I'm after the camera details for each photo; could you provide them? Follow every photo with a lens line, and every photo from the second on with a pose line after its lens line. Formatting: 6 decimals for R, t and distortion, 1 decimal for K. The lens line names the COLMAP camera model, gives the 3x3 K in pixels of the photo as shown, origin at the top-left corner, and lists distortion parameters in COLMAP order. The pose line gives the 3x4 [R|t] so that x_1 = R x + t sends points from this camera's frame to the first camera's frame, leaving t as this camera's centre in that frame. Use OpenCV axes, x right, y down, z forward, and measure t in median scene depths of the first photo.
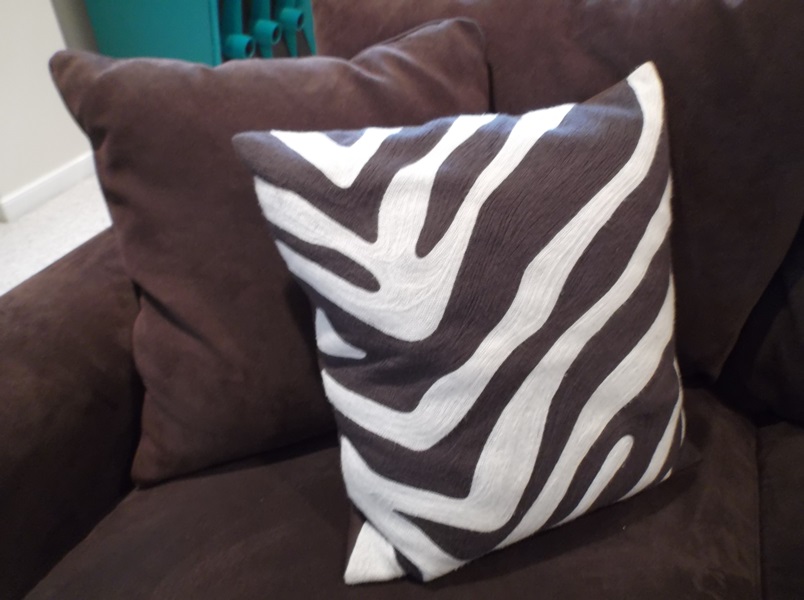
lens RADIAL K [[586.4, 0, 401.9], [0, 586.4, 311.7], [0, 0, 1]] dist [-0.007502, -0.001742]
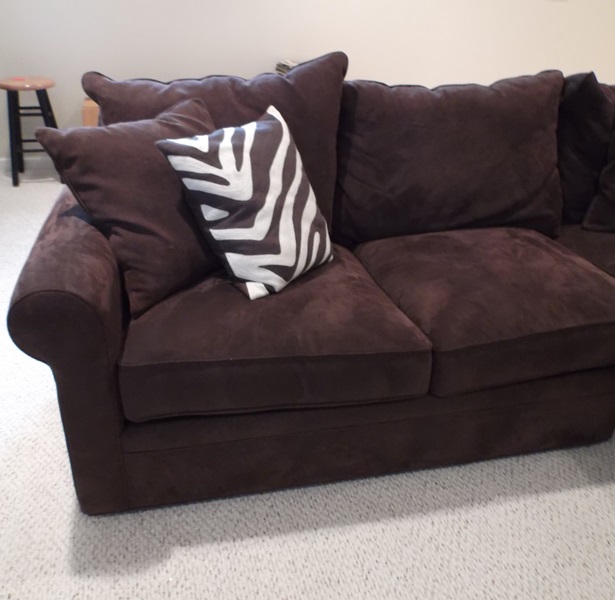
lens RADIAL K [[594.3, 0, 307.5], [0, 594.3, 300.0], [0, 0, 1]] dist [0.007621, 0.000271]
pose [[0.801488, -0.265647, 0.535769, -1.319437], [0.361267, 0.929041, -0.079801, 0.780807], [-0.476553, 0.257515, 0.840585, -1.312210]]
